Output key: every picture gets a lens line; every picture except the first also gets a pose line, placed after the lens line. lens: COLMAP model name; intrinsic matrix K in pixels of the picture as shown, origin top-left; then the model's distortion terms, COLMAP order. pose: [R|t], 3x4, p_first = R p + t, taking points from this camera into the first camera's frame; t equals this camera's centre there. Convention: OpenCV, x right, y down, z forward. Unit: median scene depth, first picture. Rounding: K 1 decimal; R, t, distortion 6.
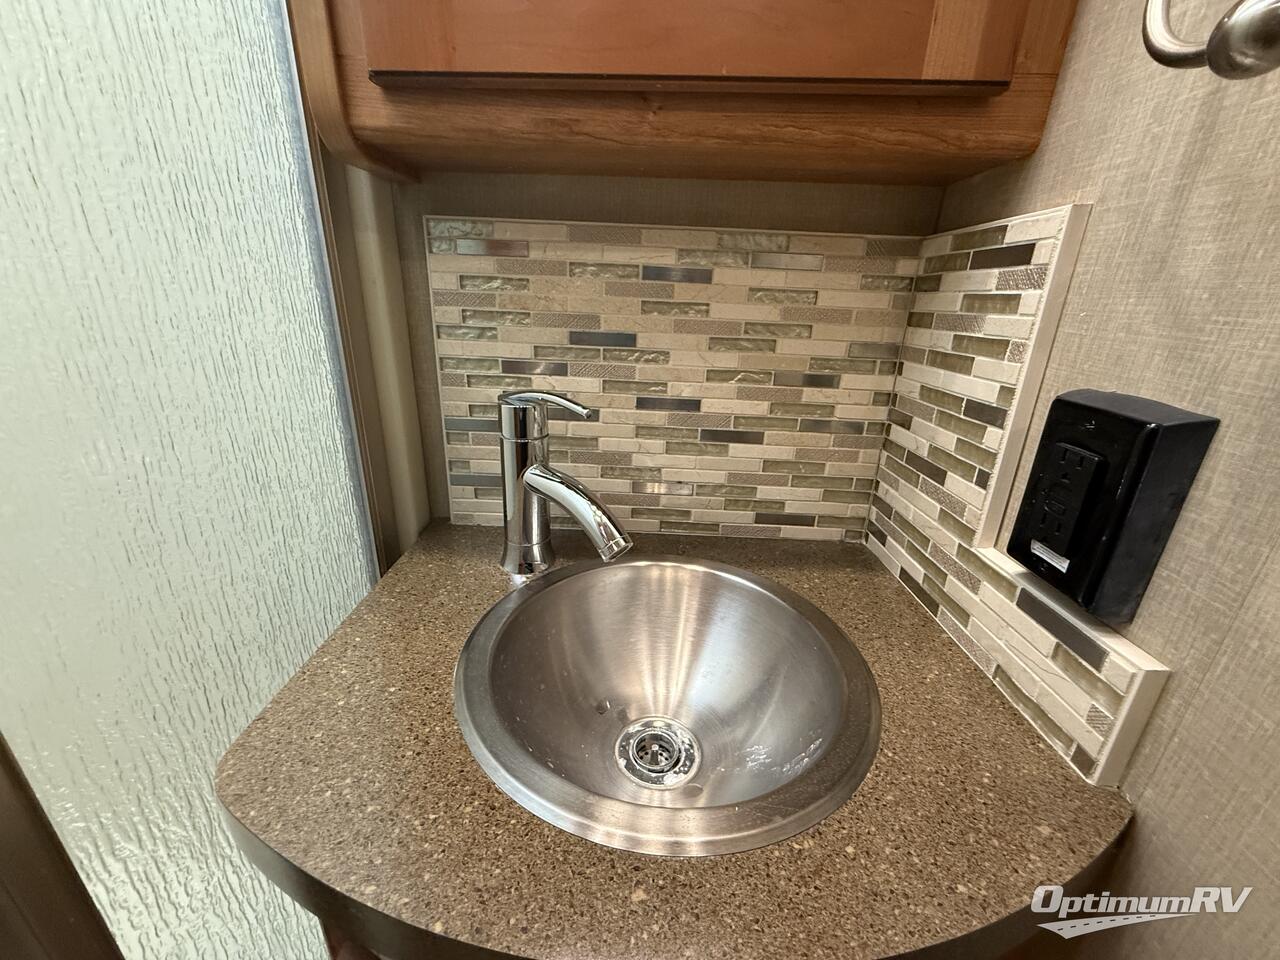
lens RADIAL K [[509.3, 0, 636.4], [0, 509.3, 480.9], [0, 0, 1]] dist [0.000101, 0.000441]
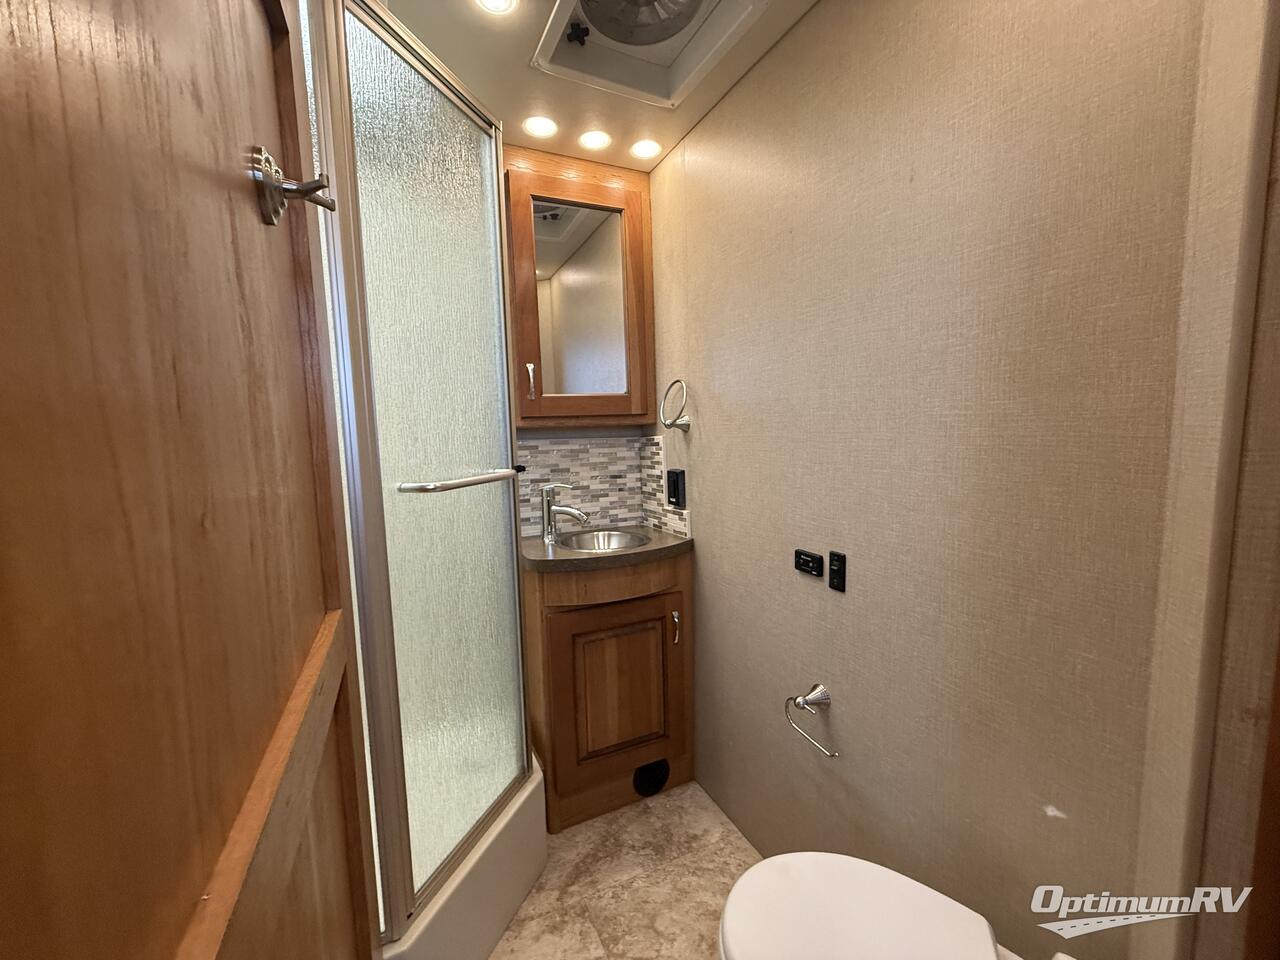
lens RADIAL K [[509.3, 0, 639.7], [0, 509.3, 486.5], [0, 0, 1]] dist [0.000101, 0.000441]
pose [[0.896047, -0.101385, 0.432227, -1.065724], [0.206457, 0.957057, -0.203512, 0.619428], [-0.393033, 0.271593, 0.878500, -2.143908]]
